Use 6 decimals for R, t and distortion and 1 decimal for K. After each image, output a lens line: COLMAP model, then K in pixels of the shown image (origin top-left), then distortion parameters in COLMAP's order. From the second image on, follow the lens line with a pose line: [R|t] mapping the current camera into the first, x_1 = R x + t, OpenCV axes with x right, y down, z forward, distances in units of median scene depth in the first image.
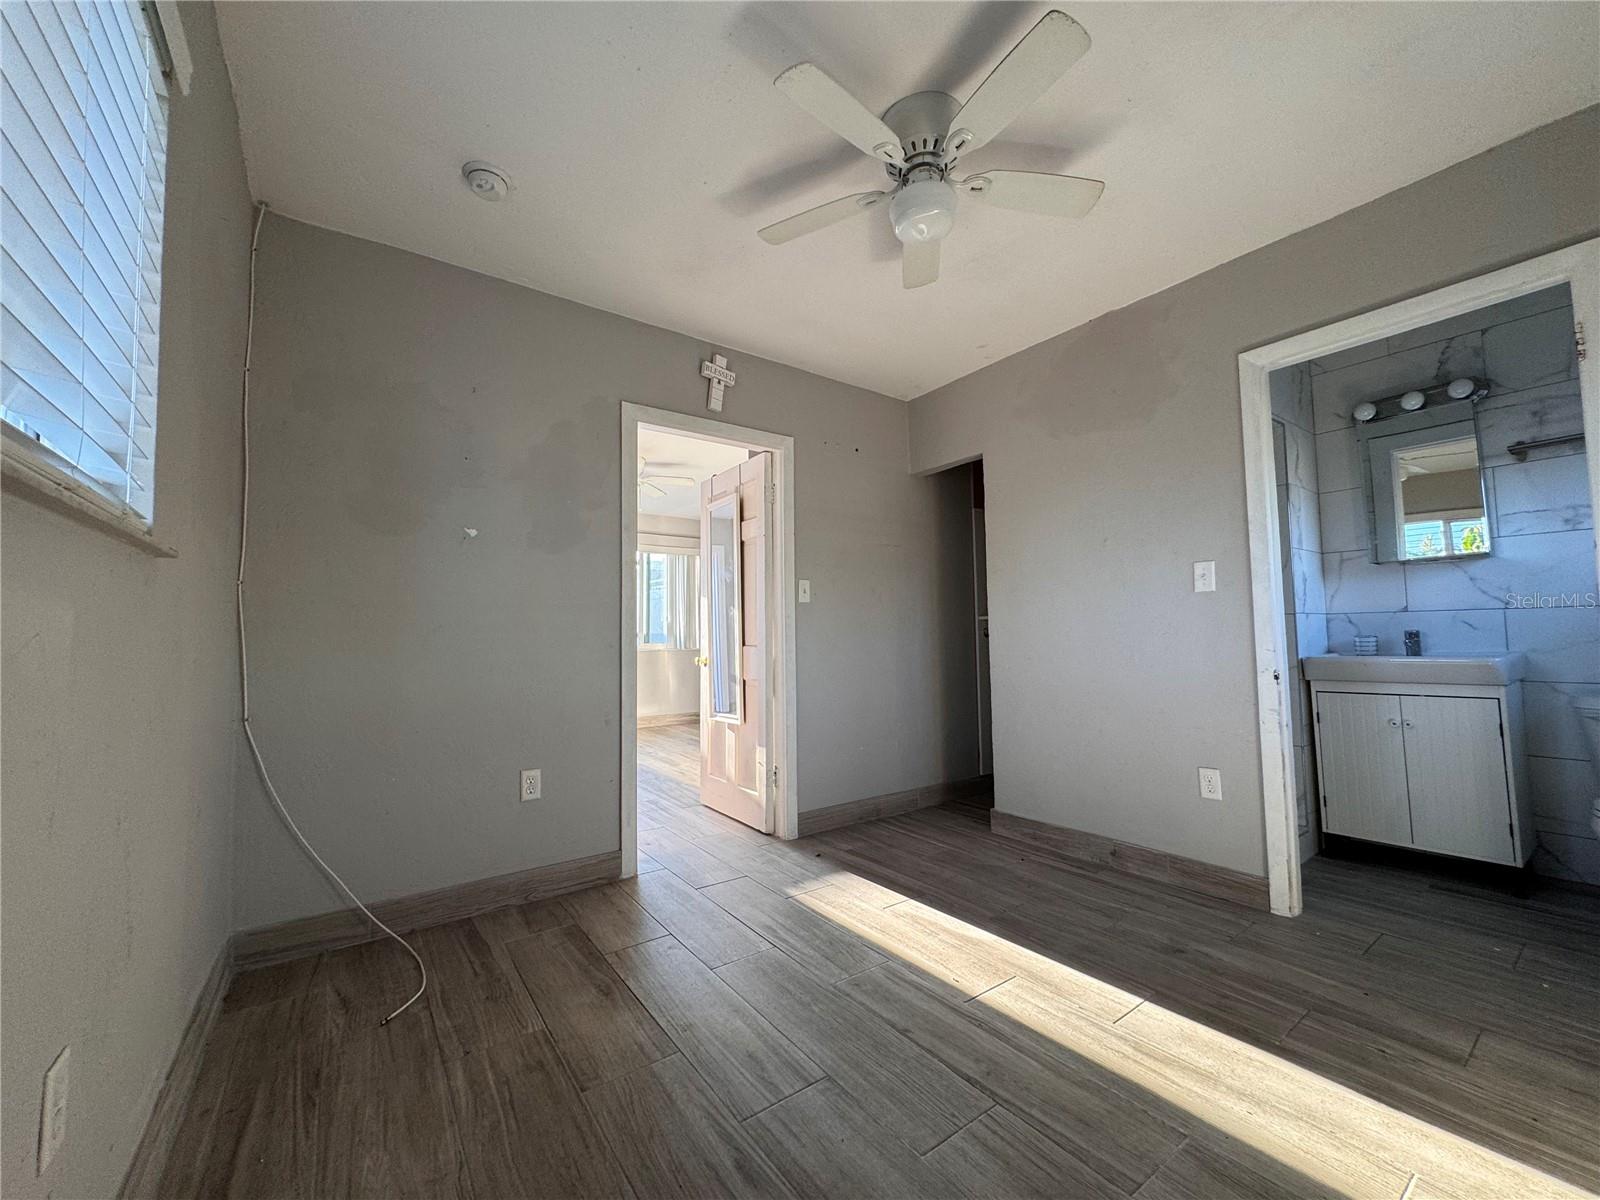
lens RADIAL K [[636.1, 0, 801.7], [0, 636.1, 597.7], [0, 0, 1]] dist [-0.001713, 0.000315]
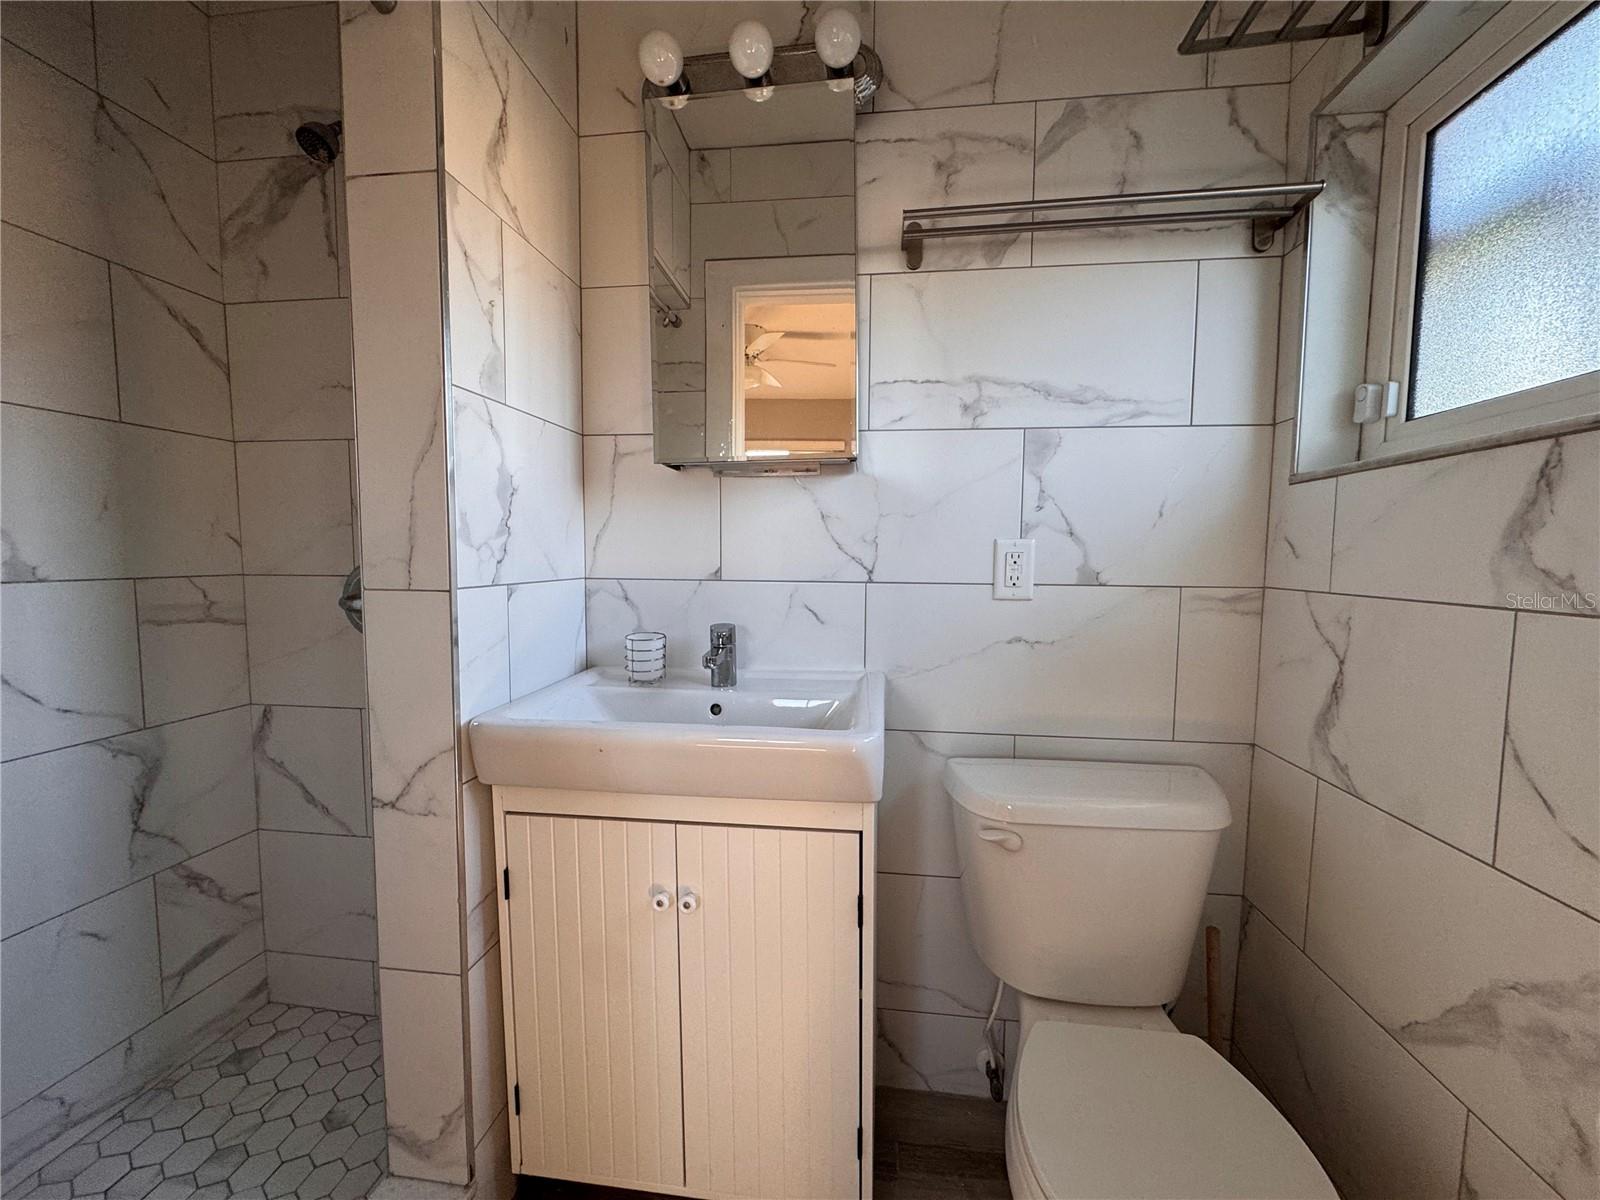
lens RADIAL K [[636.1, 0, 802.5], [0, 636.1, 602.3], [0, 0, 1]] dist [-0.001713, 0.000315]
pose [[0.682139, -0.036370, 0.730318, 0.687649], [-0.062698, 0.992175, 0.107972, -0.016068], [-0.728530, -0.119441, 0.674521, 0.675409]]
